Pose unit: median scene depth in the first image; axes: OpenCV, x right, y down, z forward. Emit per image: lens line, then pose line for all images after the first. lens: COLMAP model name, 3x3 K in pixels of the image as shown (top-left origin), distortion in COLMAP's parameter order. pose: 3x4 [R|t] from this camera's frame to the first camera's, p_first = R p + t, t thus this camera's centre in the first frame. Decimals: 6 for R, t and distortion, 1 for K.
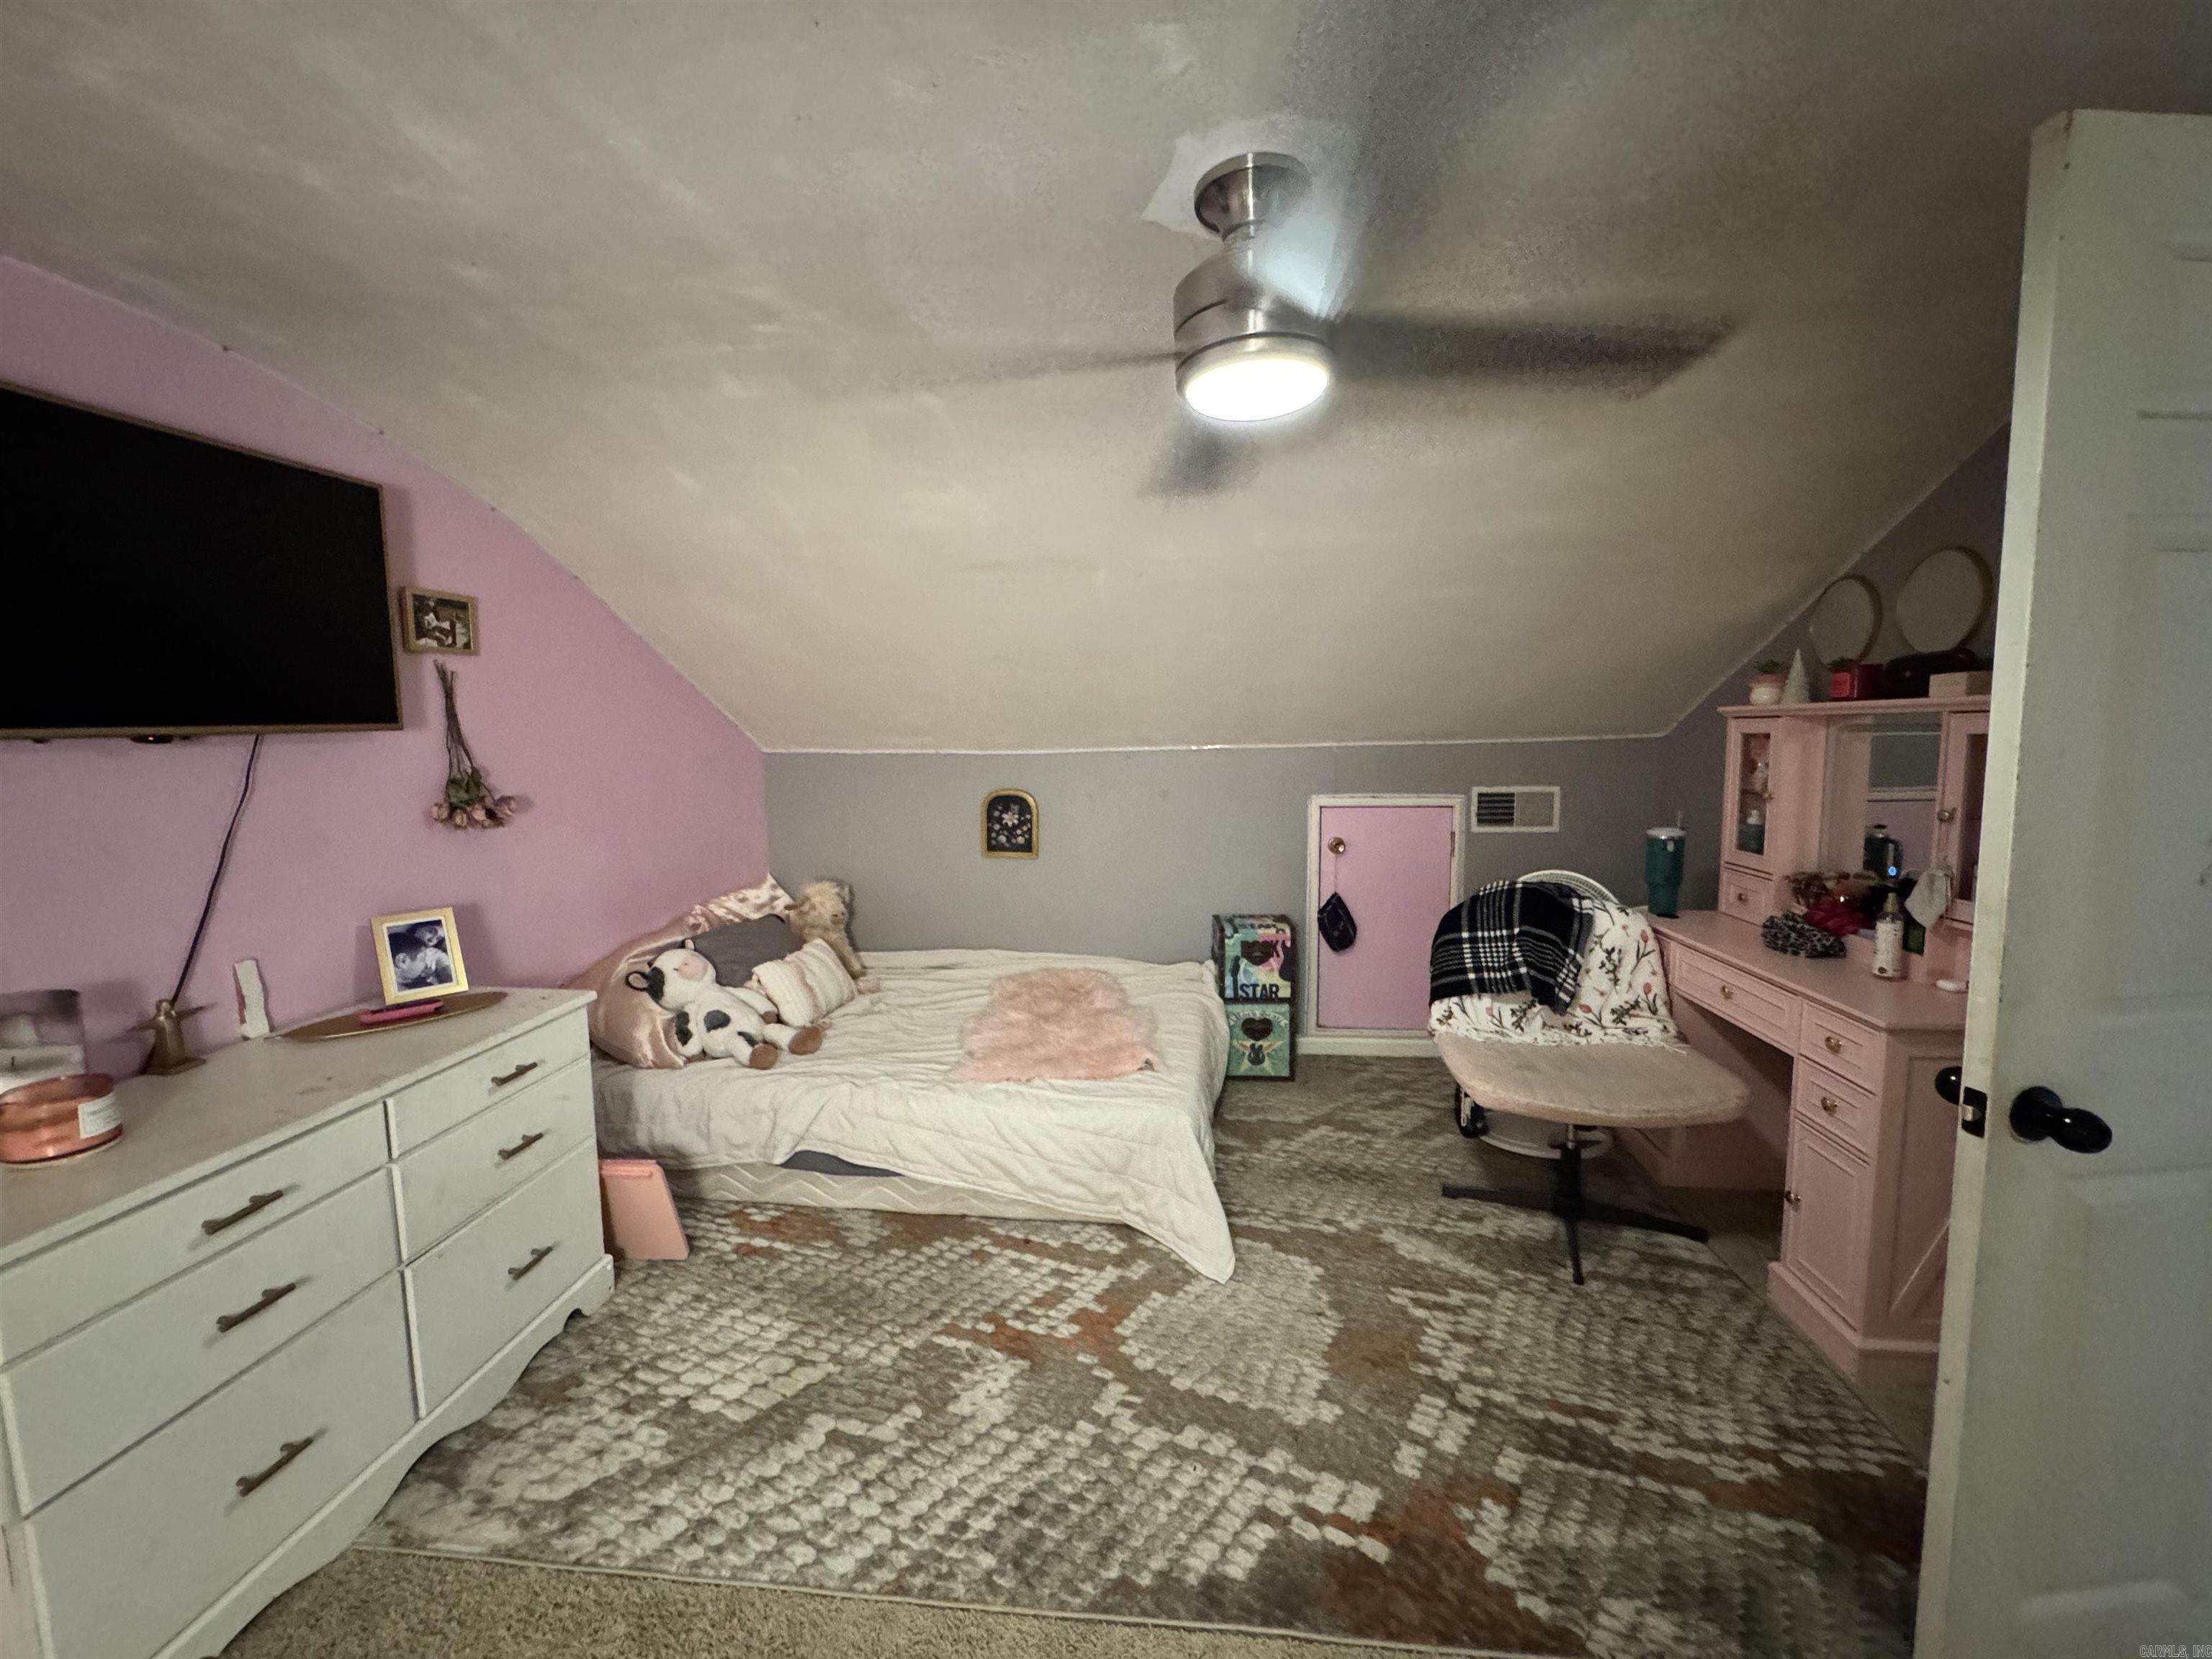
lens RADIAL K [[884.3, 0, 1103.2], [0, 884.3, 823.9], [0, 0, 1]] dist [-0.004369, 0.000540]
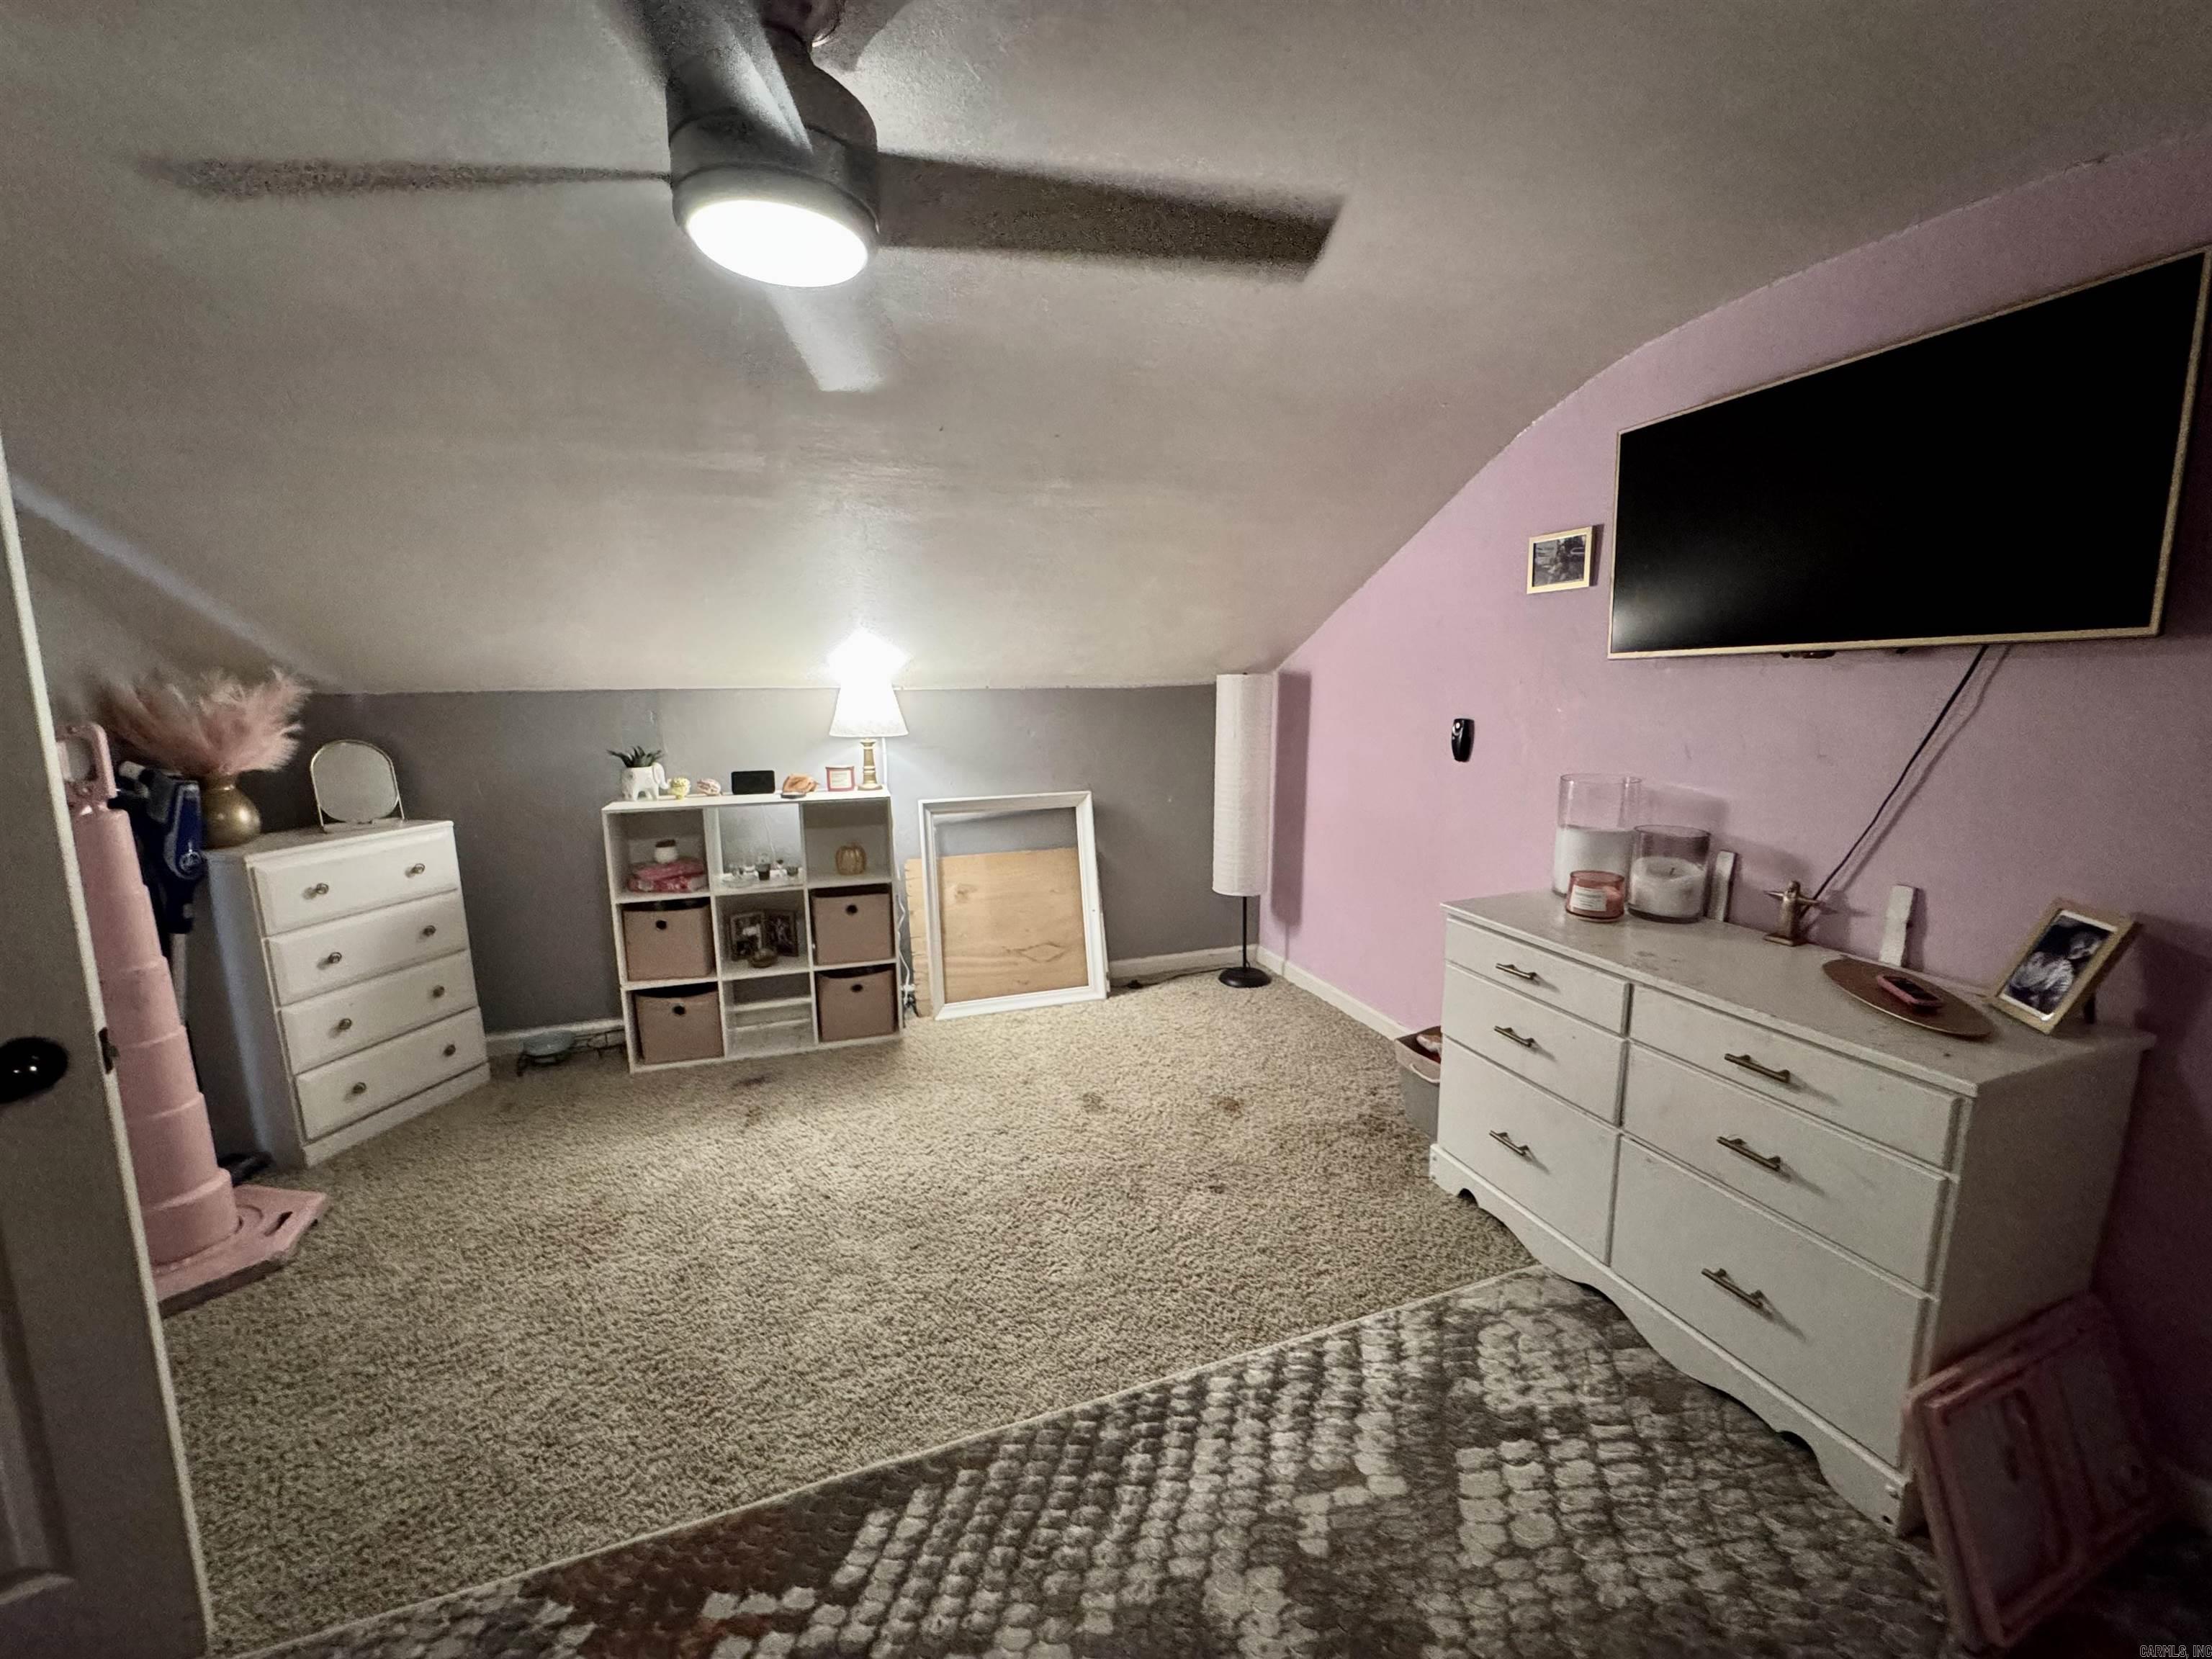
lens RADIAL K [[884.3, 0, 1099.6], [0, 884.3, 826.5], [0, 0, 1]] dist [-0.004369, 0.000540]
pose [[-0.899067, 0.092406, -0.427949, 0.220867], [-0.028635, 0.962968, 0.268089, -0.138072], [0.436874, 0.253284, -0.863127, 1.404747]]
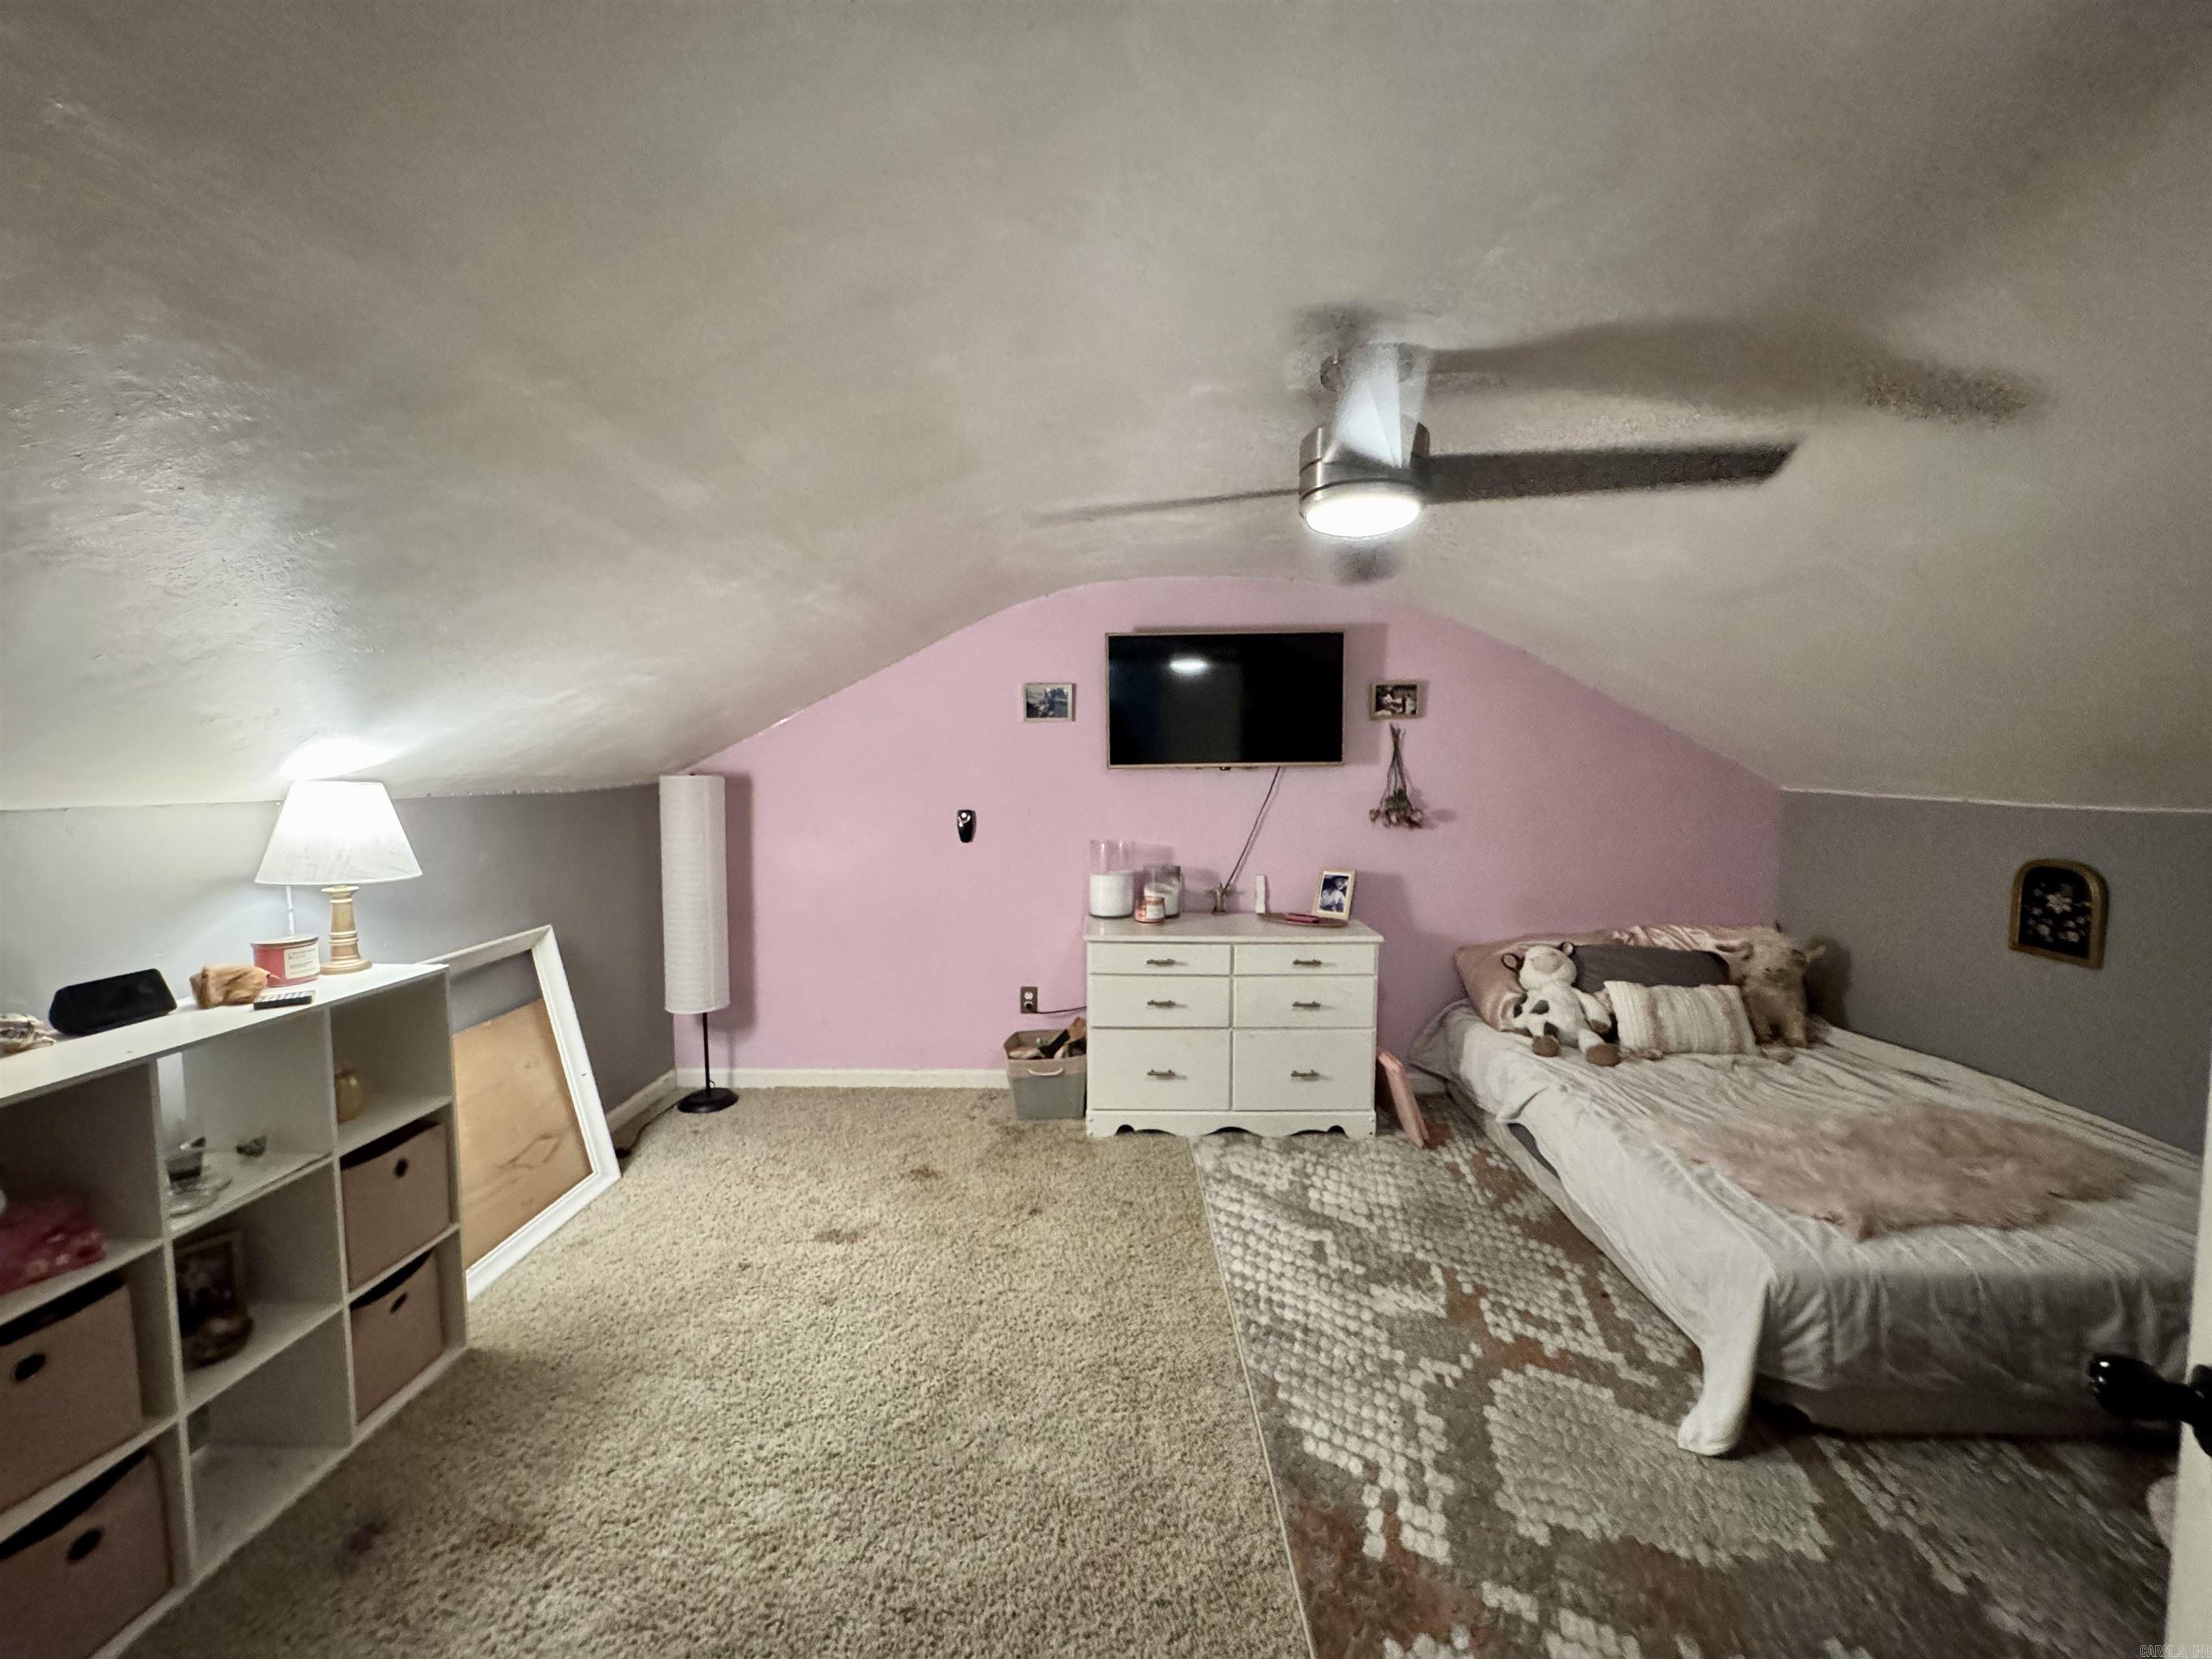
lens RADIAL K [[884.3, 0, 1104.5], [0, 884.3, 830.1], [0, 0, 1]] dist [-0.004369, 0.000540]
pose [[0.106945, 0.086689, -0.990479, 1.020079], [-0.111444, 0.990959, 0.074698, -0.063932], [0.988000, 0.102394, 0.115639, 0.379176]]
